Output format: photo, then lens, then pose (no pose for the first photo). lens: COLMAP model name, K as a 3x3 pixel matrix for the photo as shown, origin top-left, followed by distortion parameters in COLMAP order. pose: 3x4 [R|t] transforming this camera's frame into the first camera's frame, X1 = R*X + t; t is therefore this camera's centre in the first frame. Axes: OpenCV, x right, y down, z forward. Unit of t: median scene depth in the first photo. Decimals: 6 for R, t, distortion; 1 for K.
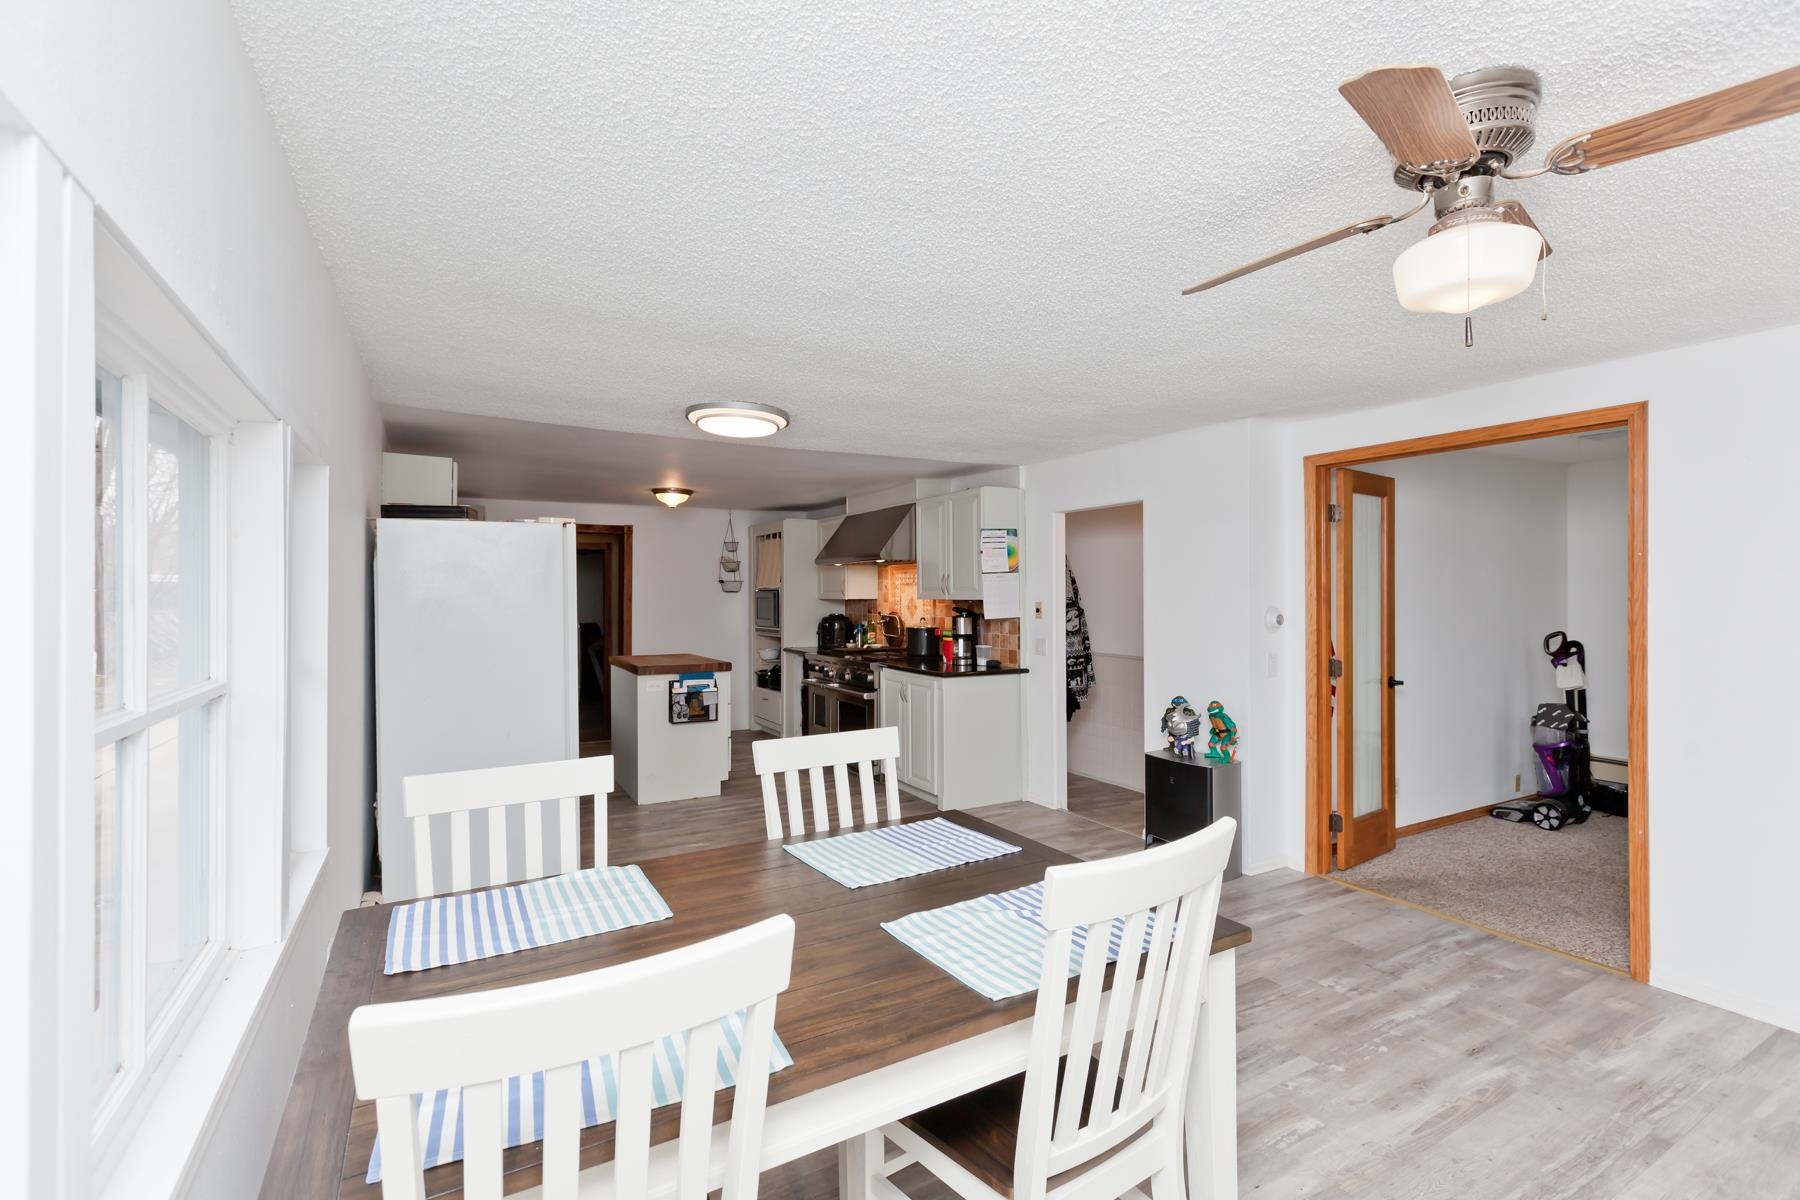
lens RADIAL K [[806.2, 0, 900.0], [0, 806.2, 600.0], [0, 0, 1]] dist [-0.000995, -0.000091]
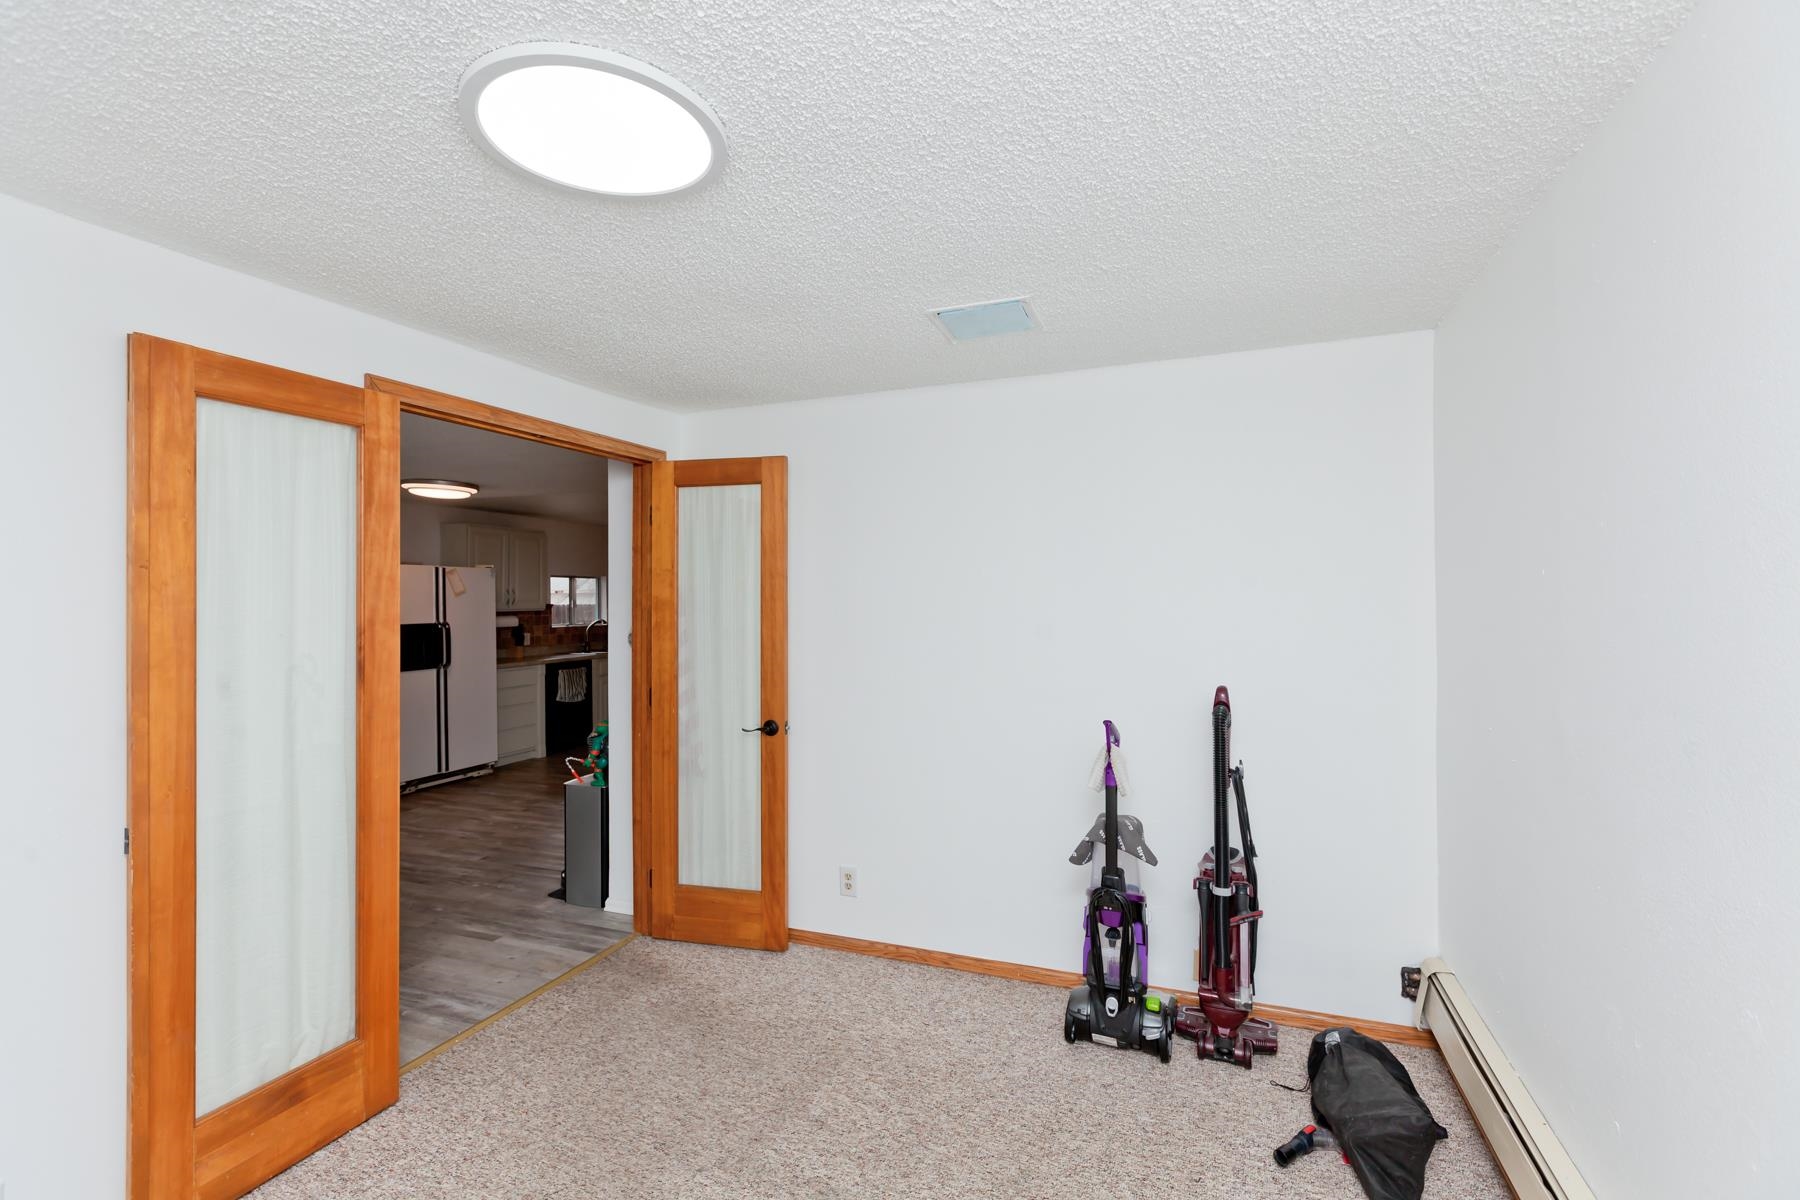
lens RADIAL K [[806.2, 0, 900.0], [0, 806.2, 600.0], [0, 0, 1]] dist [-0.000995, -0.000091]
pose [[0.635262, -0.004806, -0.772281, 1.004522], [-0.000720, 0.999977, -0.006815, -0.006651], [0.772296, 0.004885, 0.635244, 0.492509]]
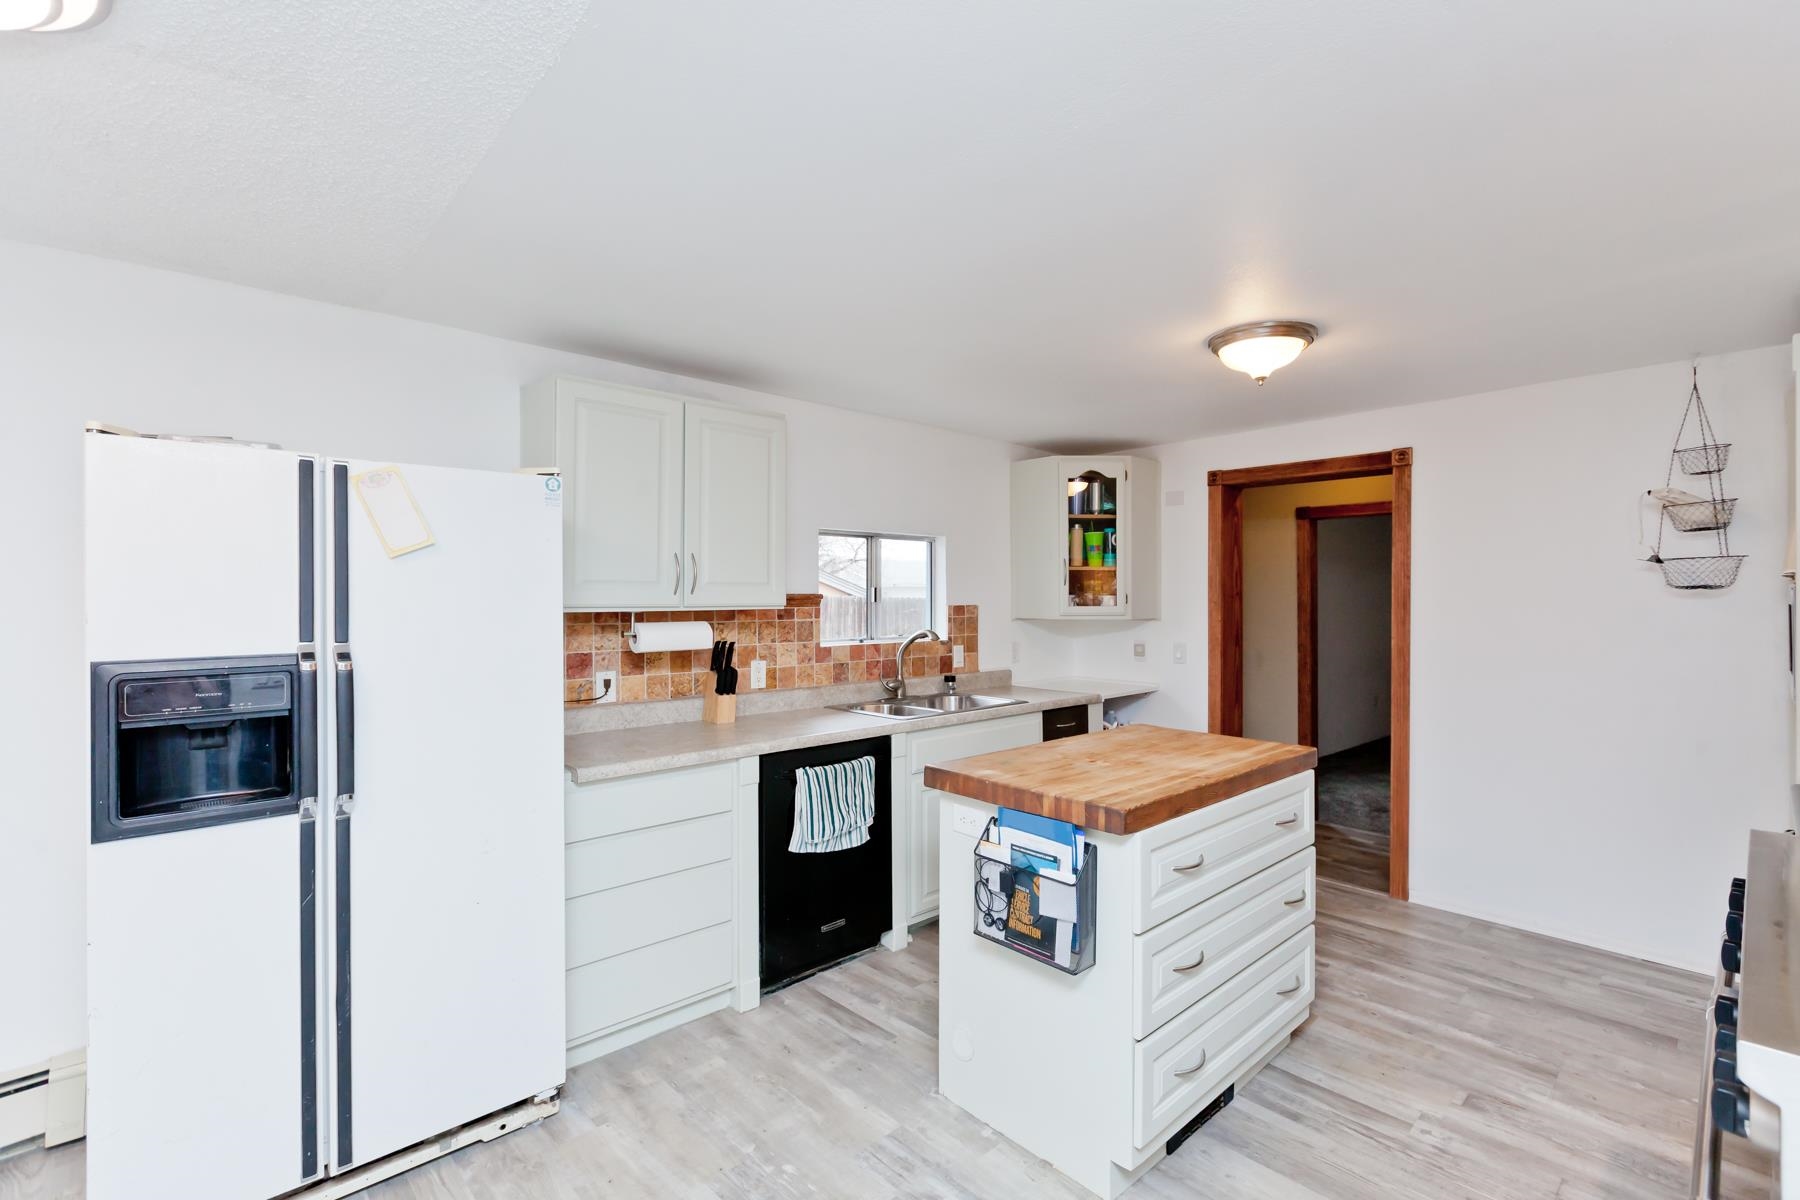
lens RADIAL K [[806.2, 0, 900.0], [0, 806.2, 600.0], [0, 0, 1]] dist [-0.000995, -0.000091]
pose [[0.208865, 0.004140, -0.977936, 0.085266], [-0.007746, 0.999967, 0.002579, -0.005564], [0.977914, 0.007036, 0.208890, 0.874152]]
